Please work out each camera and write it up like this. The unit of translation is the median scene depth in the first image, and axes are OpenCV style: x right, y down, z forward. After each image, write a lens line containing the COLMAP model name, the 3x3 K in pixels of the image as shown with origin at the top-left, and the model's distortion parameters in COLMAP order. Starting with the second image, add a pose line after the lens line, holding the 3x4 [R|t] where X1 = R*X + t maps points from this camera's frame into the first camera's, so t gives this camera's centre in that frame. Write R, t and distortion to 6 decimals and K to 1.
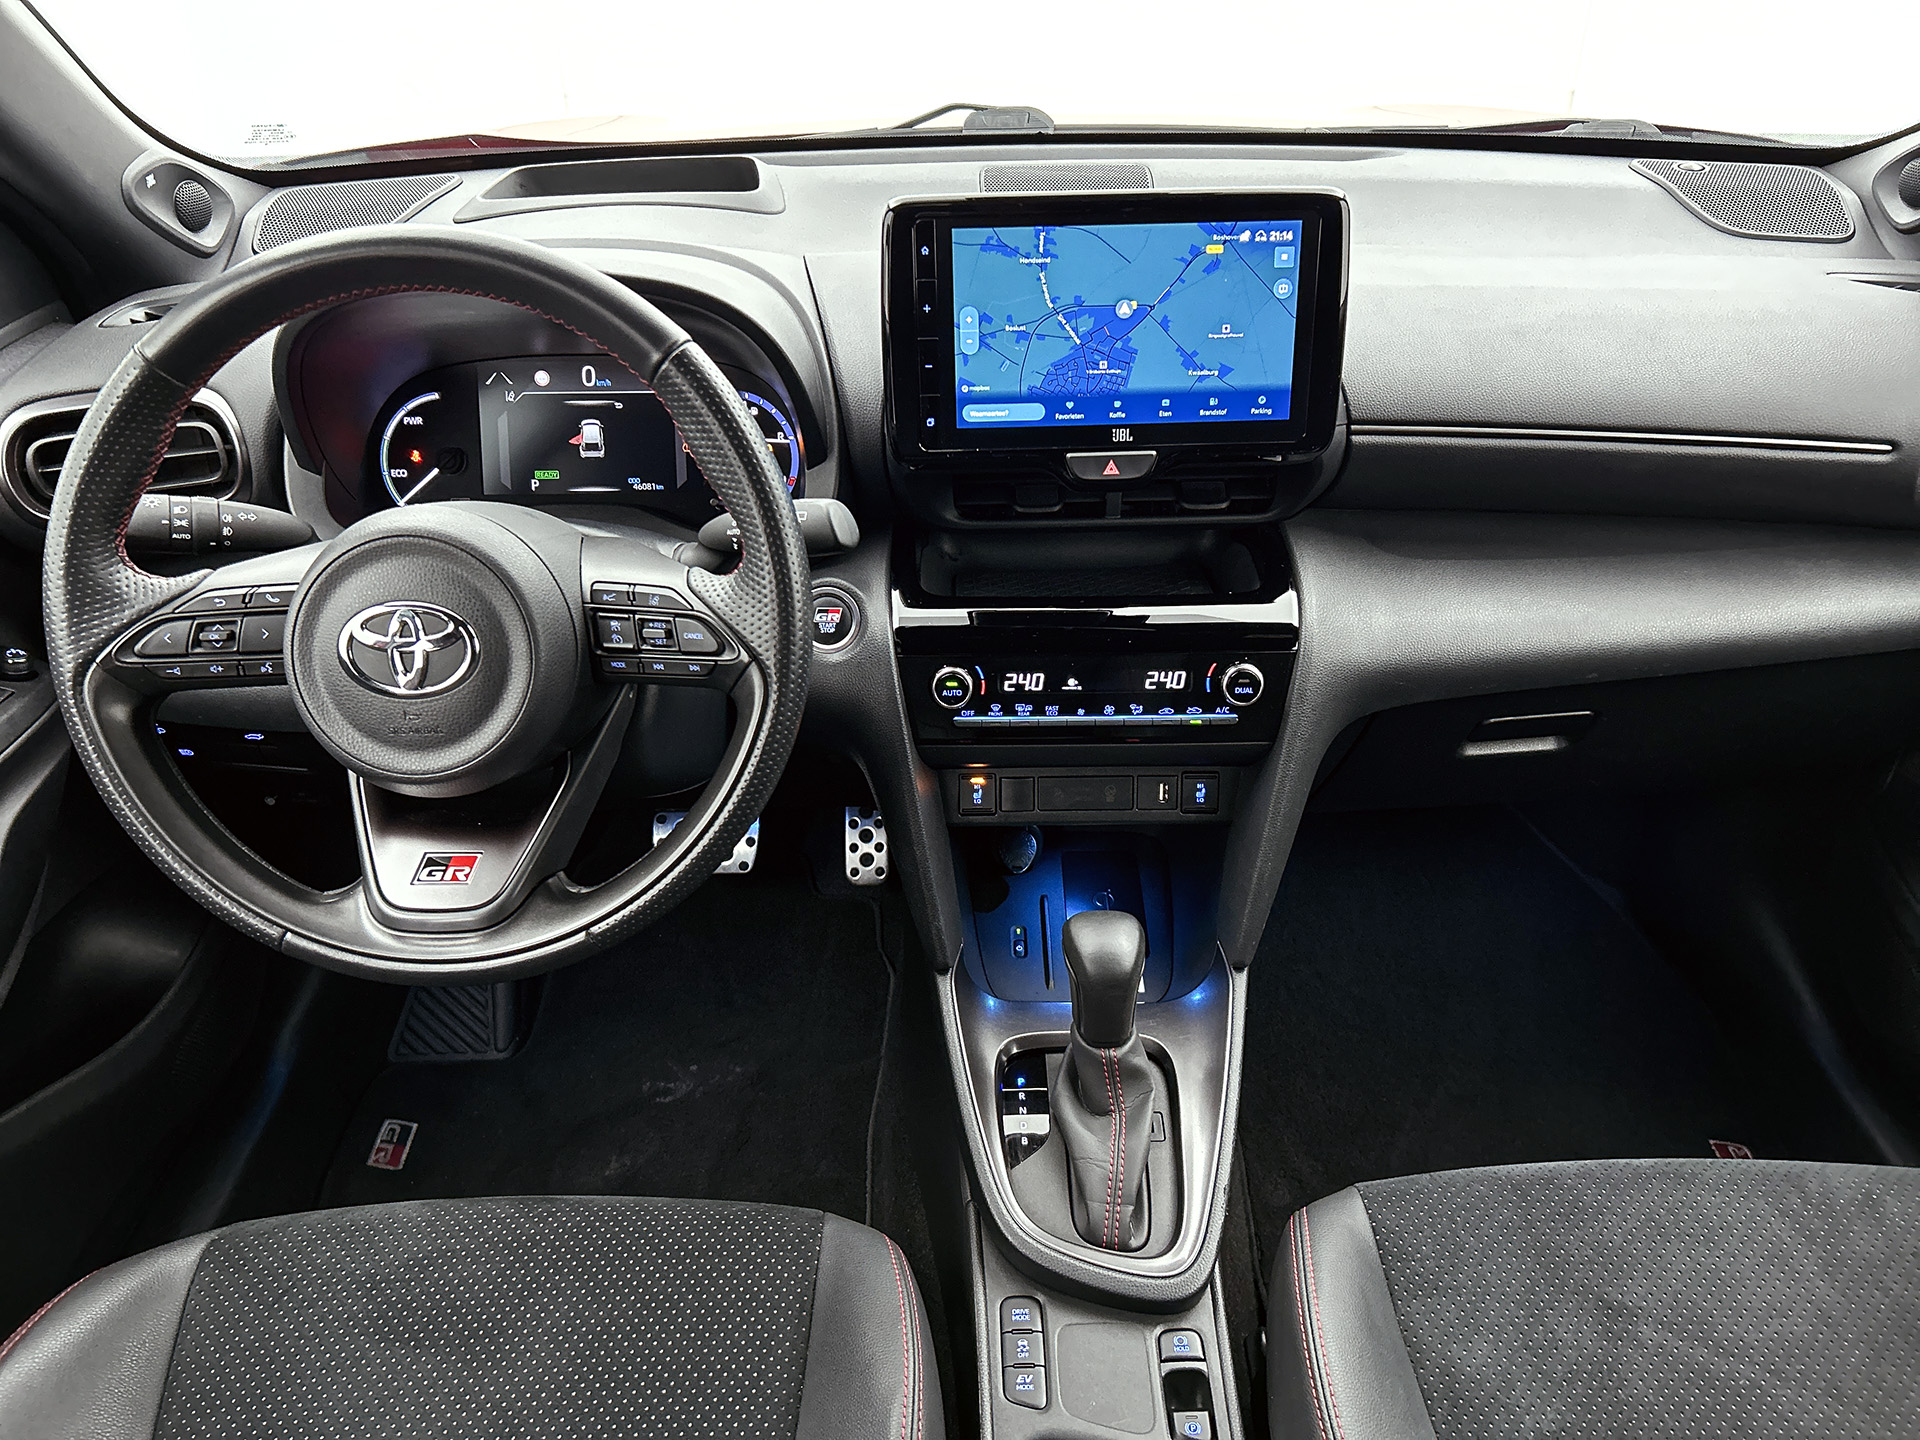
lens RADIAL K [[1475.8, 0, 1005.8], [0, 1475.8, 734.7], [0, 0, 1]] dist [-0.013391, 0.017605]
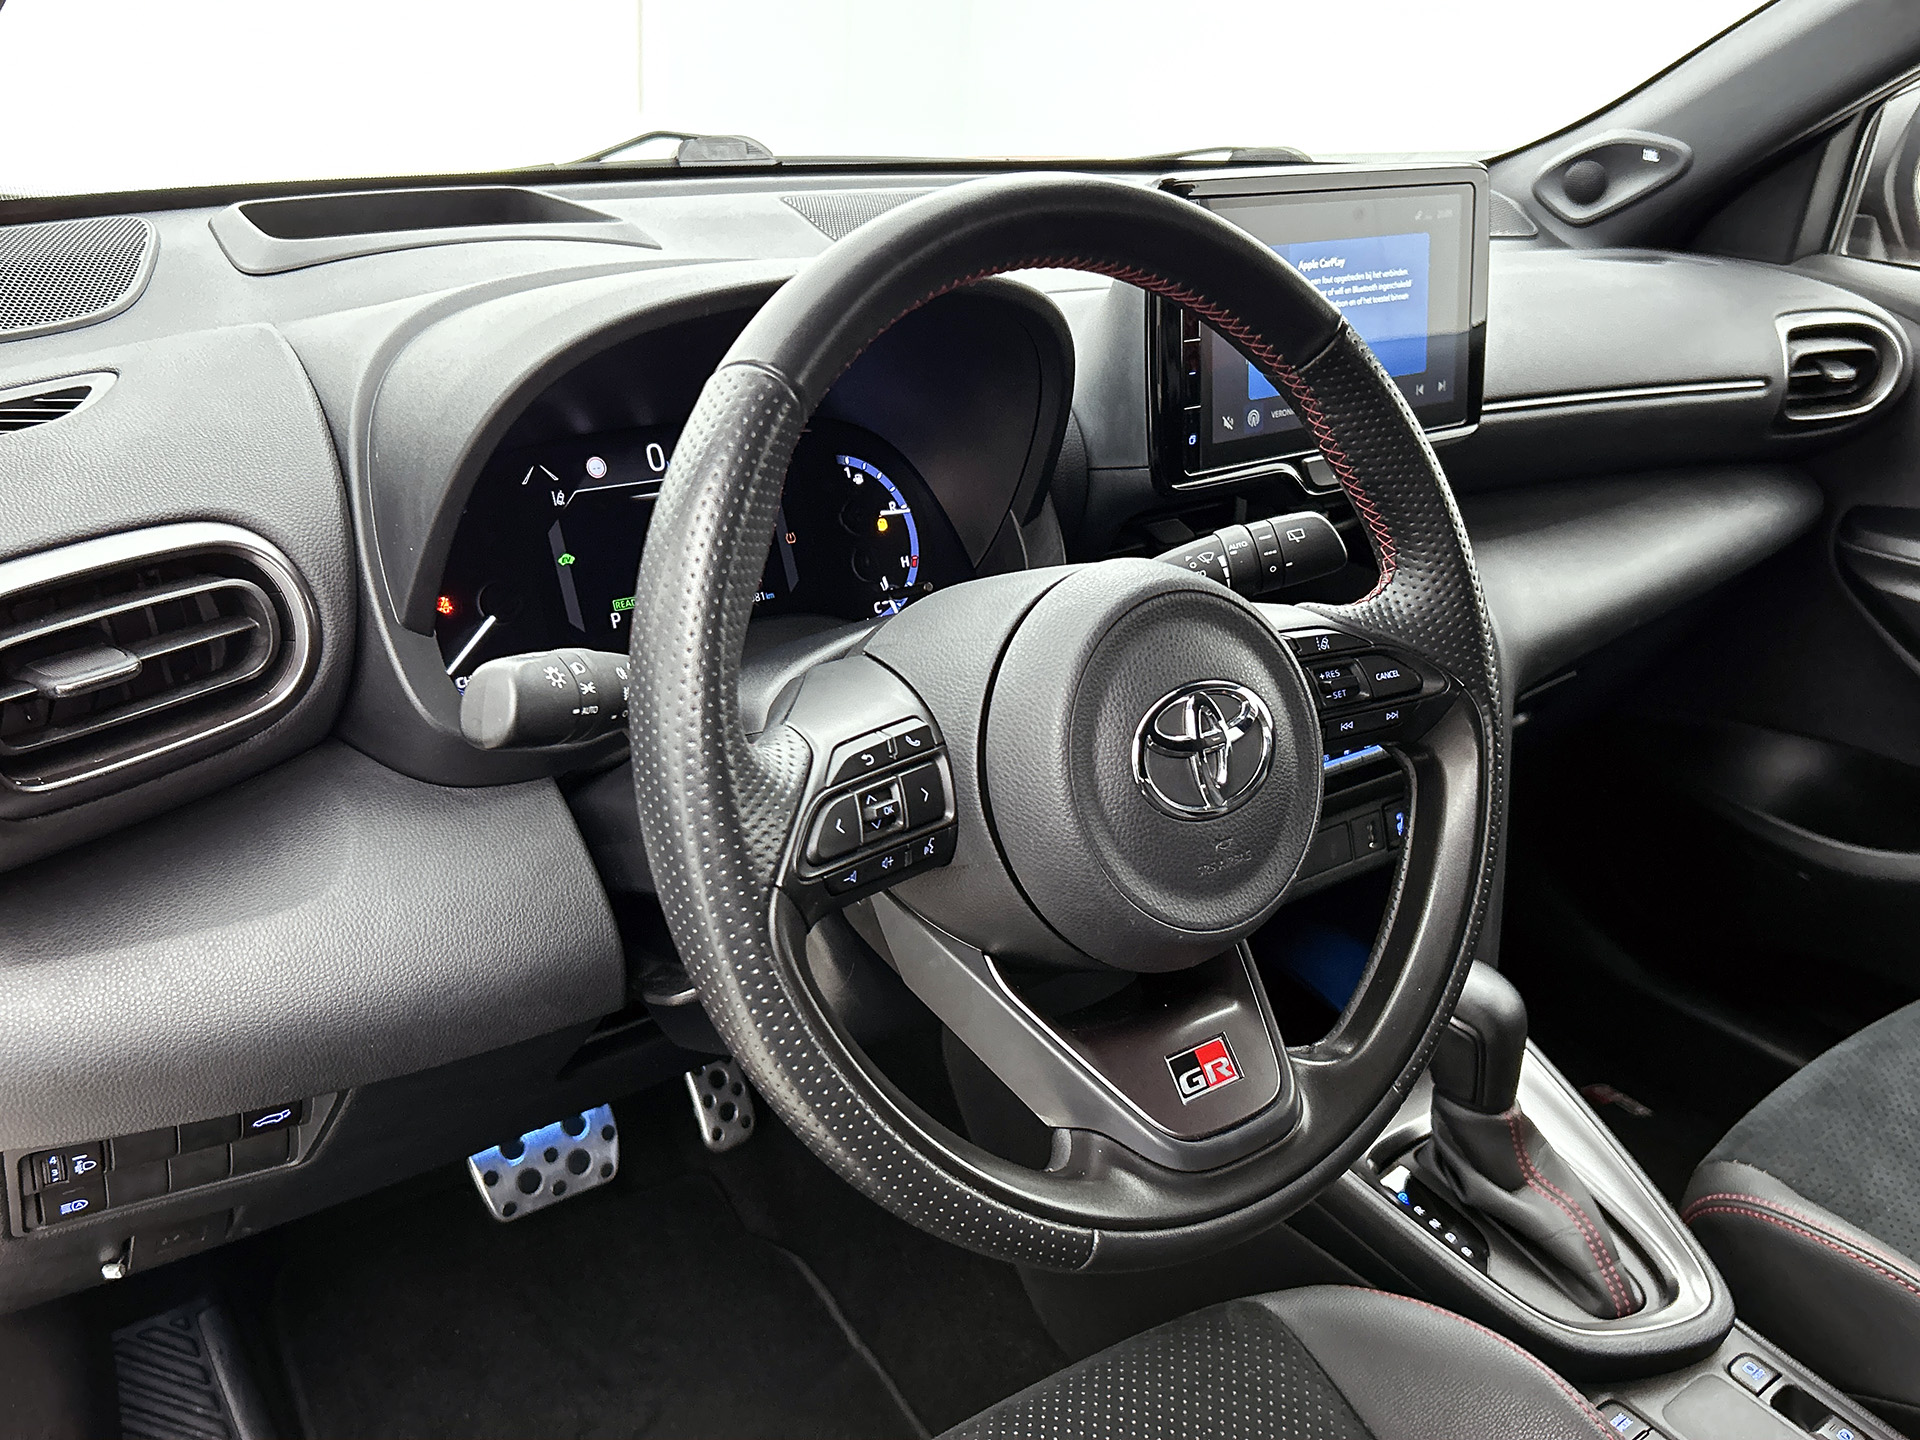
lens RADIAL K [[1761.2, 0, 954.0], [0, 1761.2, 723.6], [0, 0, 1]] dist [-0.000962, 0.000000]
pose [[0.784143, -0.193962, 0.589490, -0.943234], [0.271732, 0.961313, -0.045156, -0.061039], [-0.557926, 0.195592, 0.806512, 0.366081]]
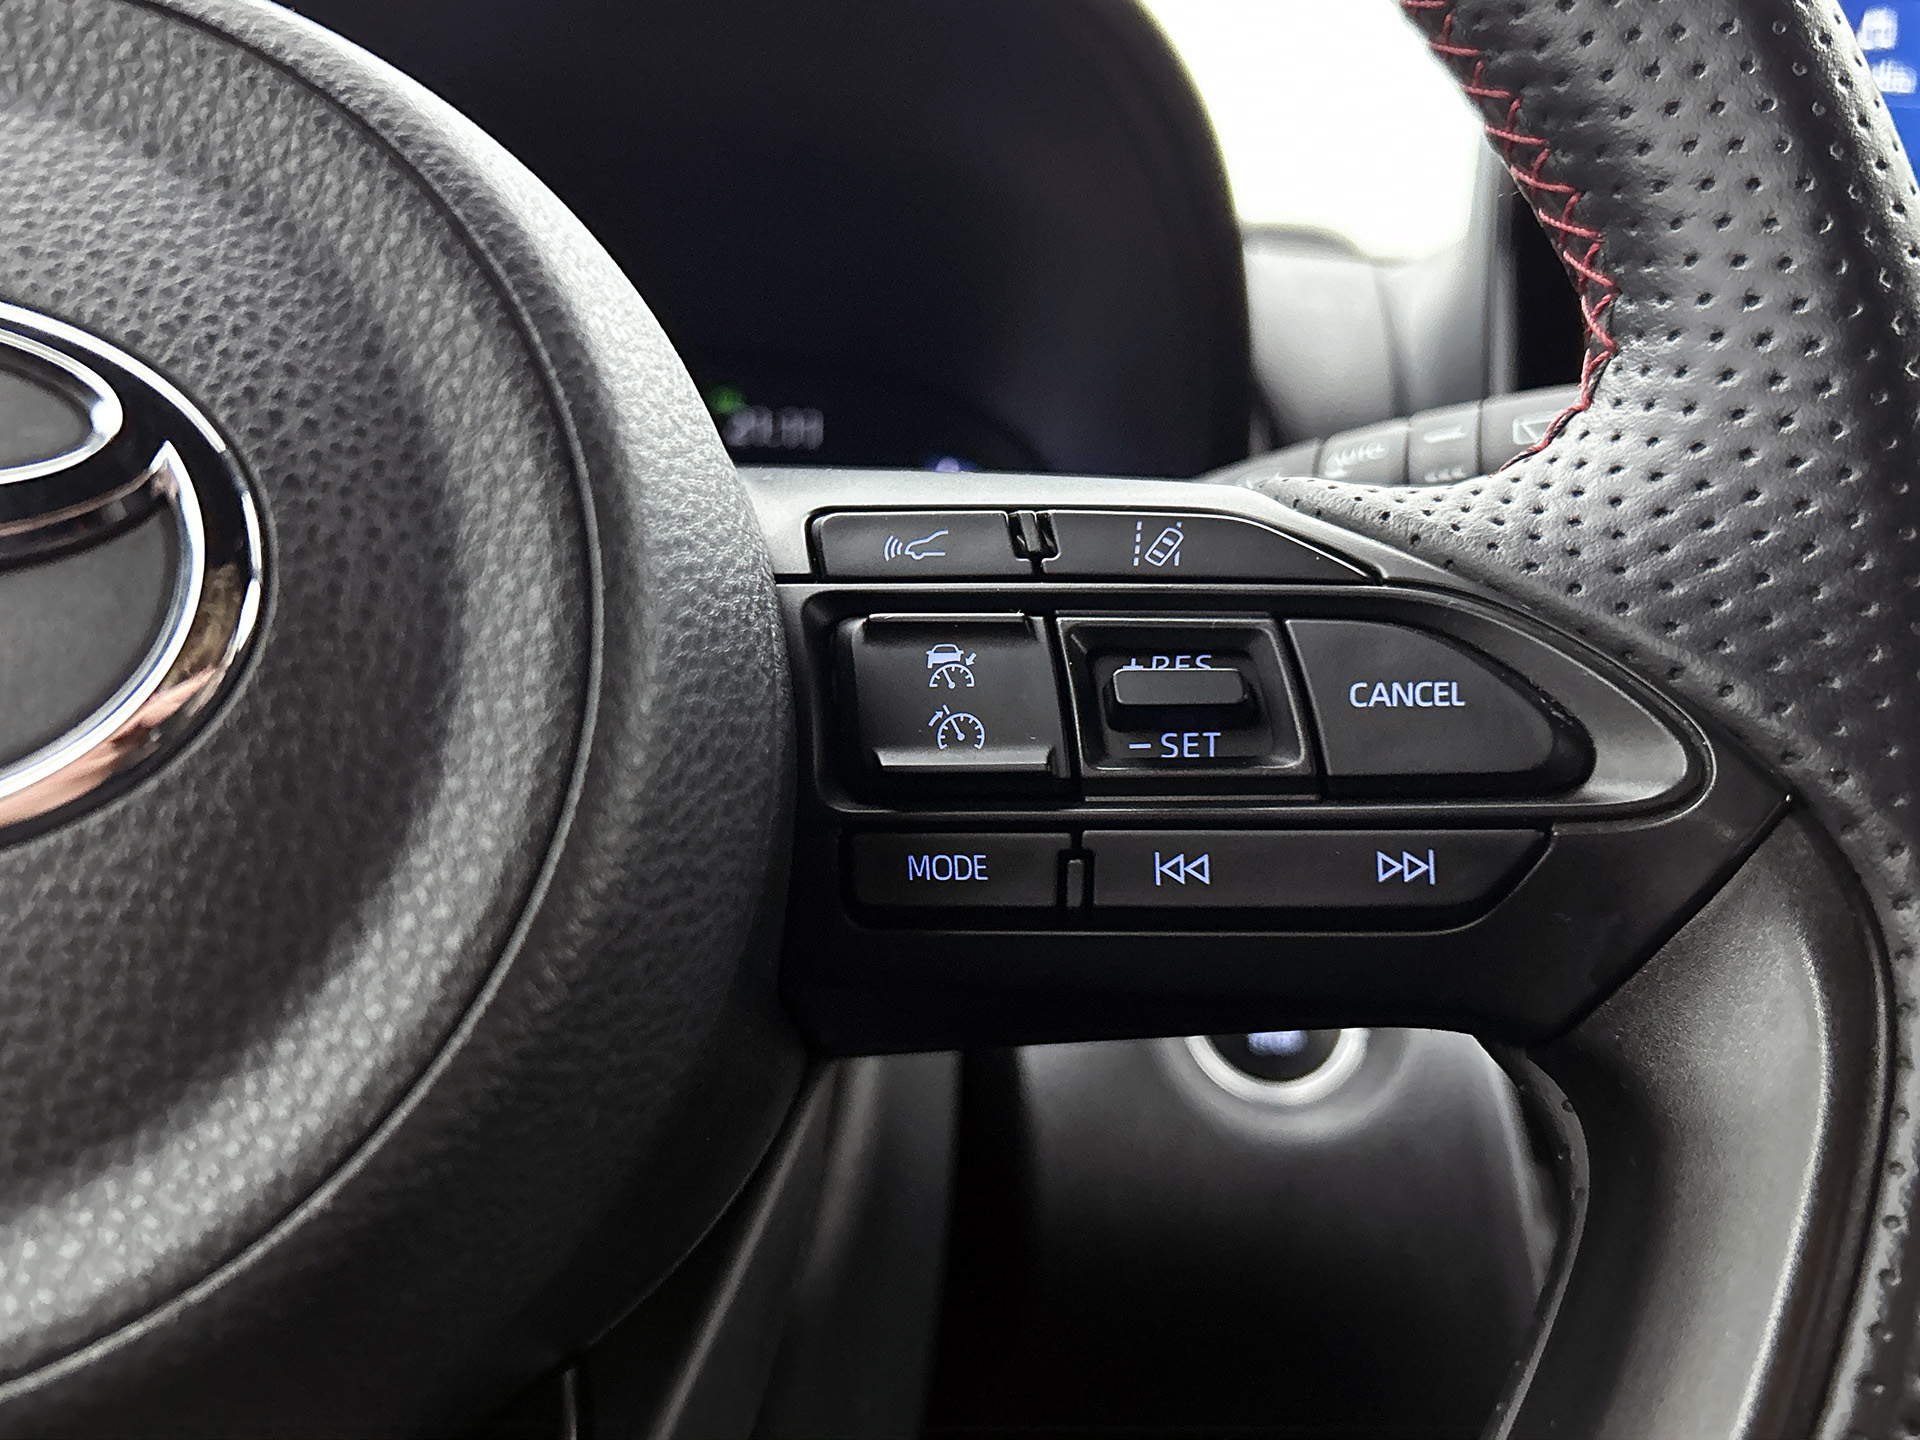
lens RADIAL K [[1894.1, 0, 962.9], [0, 1894.1, 711.3], [0, 0, 1]] dist [-0.005930, 0.000000]
pose [[0.995333, 0.048361, 0.083507, -0.284306], [-0.012043, 0.920845, -0.389744, 0.029548], [-0.095745, 0.386919, 0.917129, 0.773614]]
